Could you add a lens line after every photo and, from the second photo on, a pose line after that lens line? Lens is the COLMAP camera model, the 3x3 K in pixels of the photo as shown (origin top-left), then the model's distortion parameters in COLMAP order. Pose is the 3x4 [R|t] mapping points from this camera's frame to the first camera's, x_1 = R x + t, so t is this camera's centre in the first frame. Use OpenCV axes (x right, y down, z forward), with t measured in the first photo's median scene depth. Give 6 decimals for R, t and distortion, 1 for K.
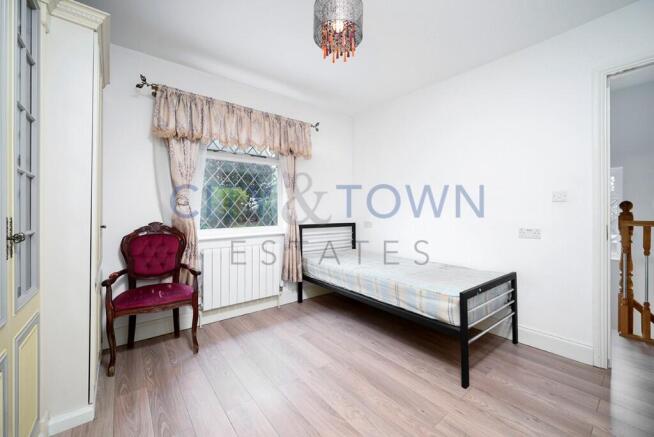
lens RADIAL K [[261.4, 0, 324.0], [0, 261.4, 211.3], [0, 0, 1]] dist [0.001472, 0.000153]
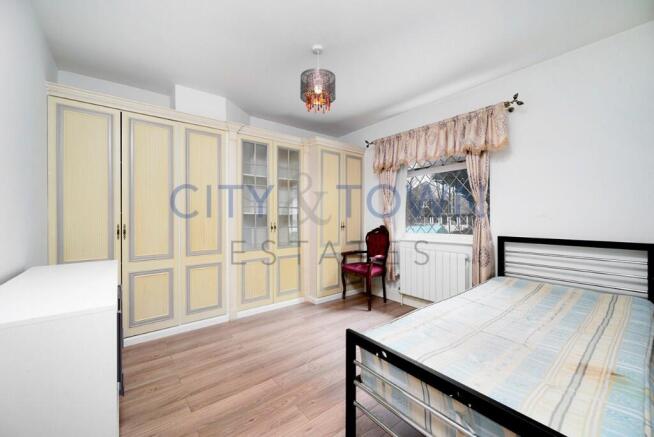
lens RADIAL K [[252.4, 0, 324.6], [0, 252.4, 217.5], [0, 0, 1]] dist [-0.031716, 0.000012]
pose [[-0.005631, -0.001824, -0.999982, 0.840513], [0.000236, 0.999998, -0.001825, -0.003479], [0.999984, -0.000246, -0.005631, 0.629605]]
